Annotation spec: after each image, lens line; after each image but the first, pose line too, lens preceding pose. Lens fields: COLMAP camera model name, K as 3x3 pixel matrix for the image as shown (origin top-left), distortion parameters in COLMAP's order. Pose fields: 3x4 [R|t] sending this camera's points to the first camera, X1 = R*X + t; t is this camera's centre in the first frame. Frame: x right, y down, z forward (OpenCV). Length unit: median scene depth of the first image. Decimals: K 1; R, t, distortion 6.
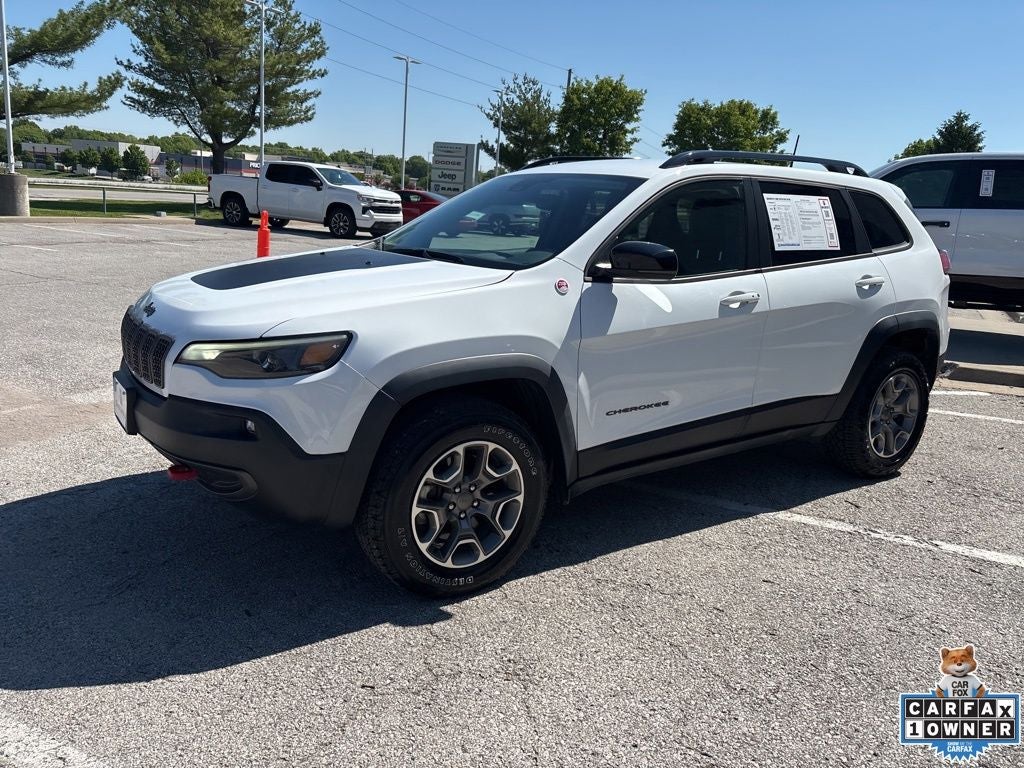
lens RADIAL K [[786.6, 0, 512.0], [0, 786.6, 384.0], [0, 0, 1]] dist [0.017471, 0.006670]
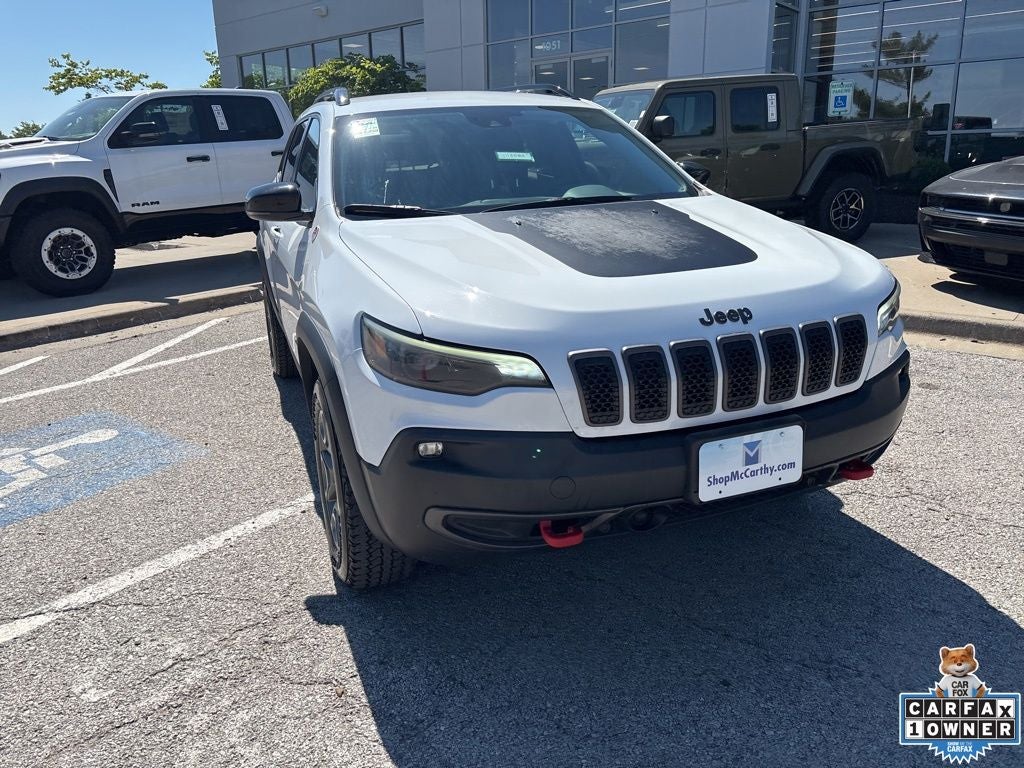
lens RADIAL K [[773.3, 0, 514.0], [0, 773.3, 375.1], [0, 0, 1]] dist [0.053189, -0.062963]
pose [[0.231647, -0.326240, 0.916464, -0.104909], [0.264574, 0.927706, 0.263368, -0.025188], [-0.936130, 0.181464, 0.301215, 0.092192]]
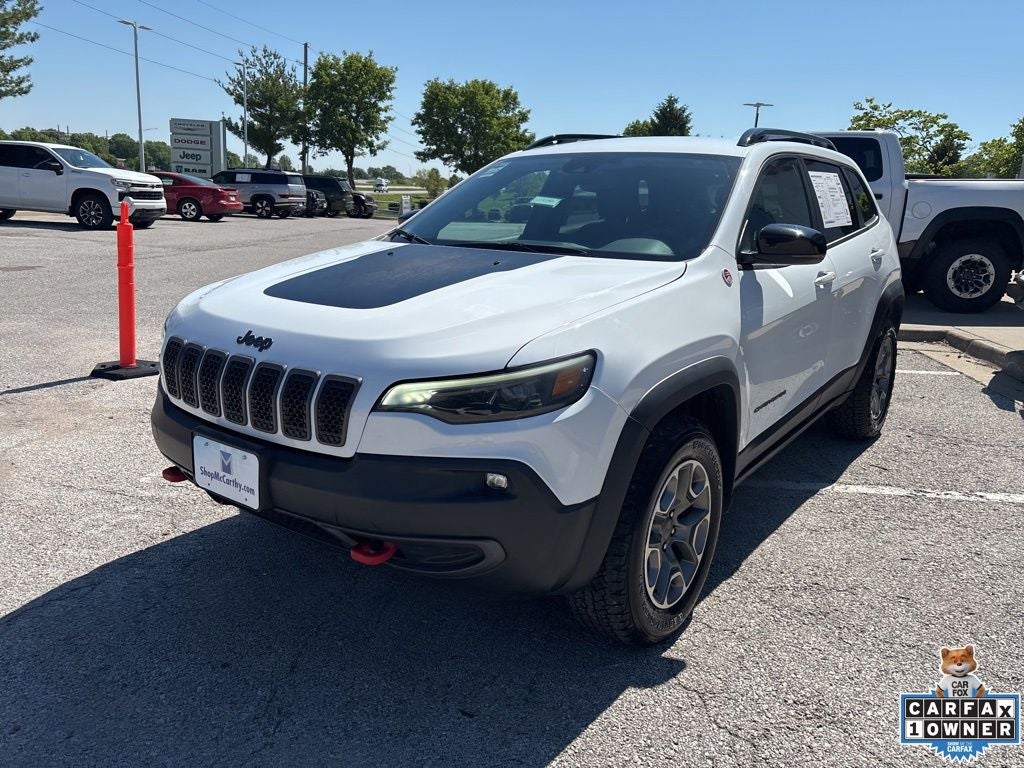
lens RADIAL K [[778.6, 0, 512.0], [0, 778.6, 384.0], [0, 0, 1]] dist [0.034785, -0.030554]
pose [[0.946205, -0.100639, 0.307520, -0.043275], [0.092371, 0.994865, 0.041363, -0.005830], [-0.310103, -0.010732, 0.950642, 0.021283]]
